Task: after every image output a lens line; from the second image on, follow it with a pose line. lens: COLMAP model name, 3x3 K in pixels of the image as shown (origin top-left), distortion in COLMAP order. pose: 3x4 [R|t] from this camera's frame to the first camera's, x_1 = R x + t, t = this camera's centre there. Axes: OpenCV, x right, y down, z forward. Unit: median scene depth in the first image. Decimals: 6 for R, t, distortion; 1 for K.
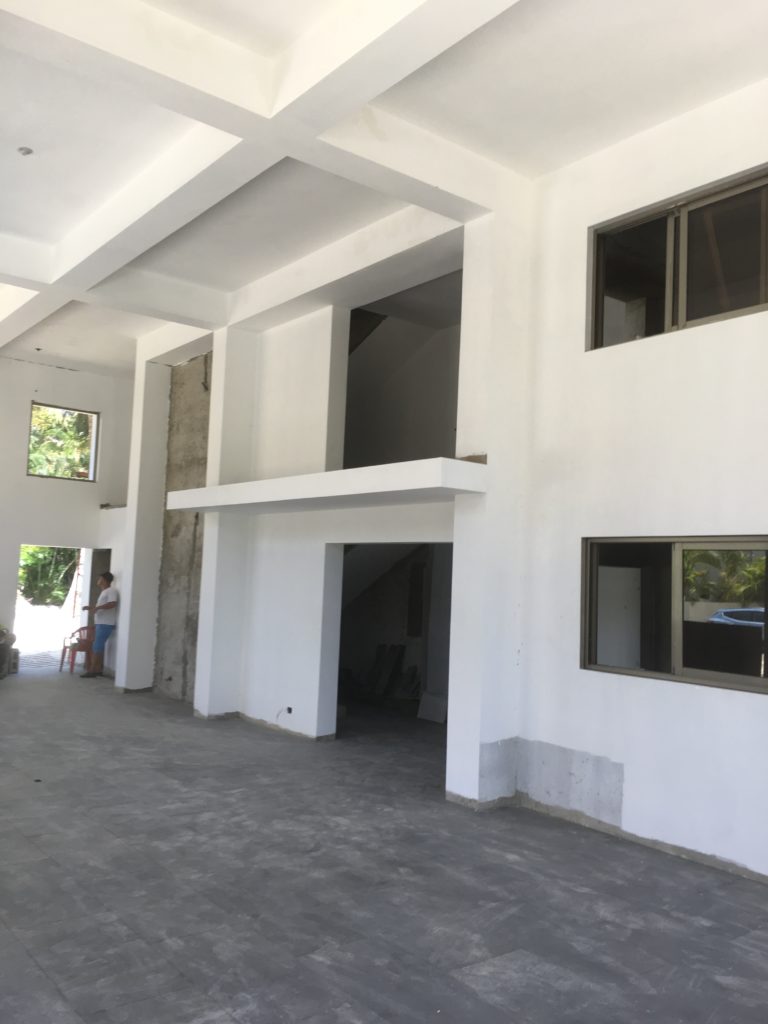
lens RADIAL K [[870.3, 0, 379.9], [0, 870.3, 507.1], [0, 0, 1]] dist [0.070793, -0.020993]
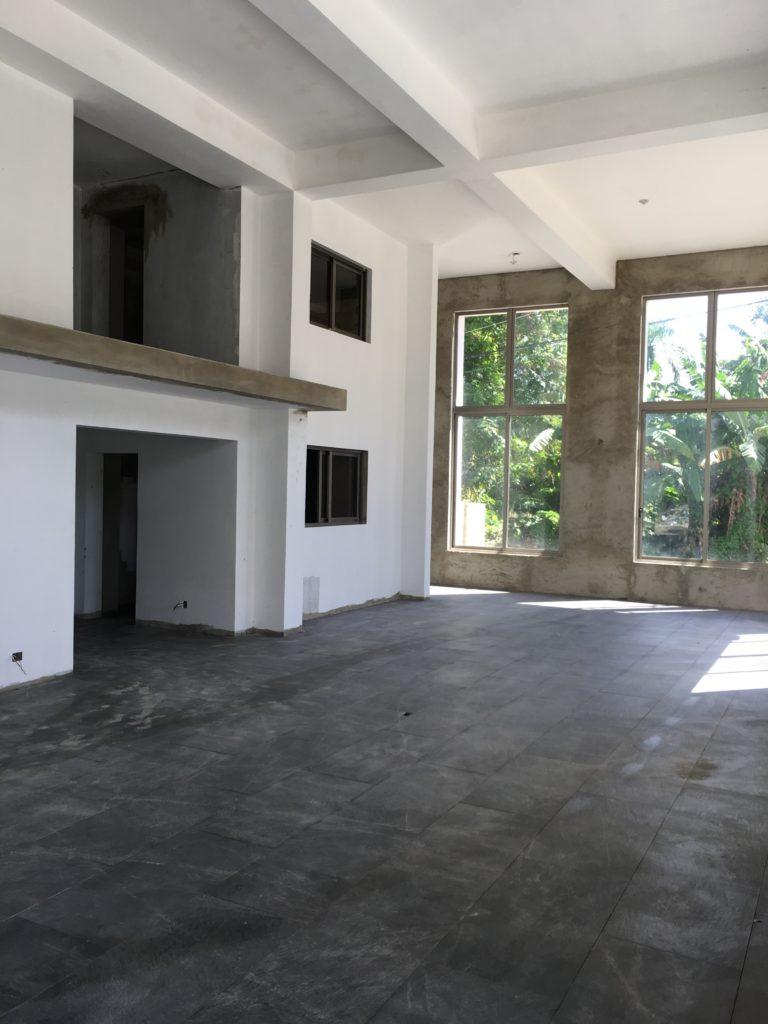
lens RADIAL K [[870.3, 0, 383.5], [0, 870.3, 507.8], [0, 0, 1]] dist [0.070793, -0.020993]
pose [[-0.411072, -0.076063, 0.908424, -0.901198], [-0.117214, 0.992651, 0.030074, 0.059698], [-0.904036, -0.094117, -0.416967, 1.090793]]
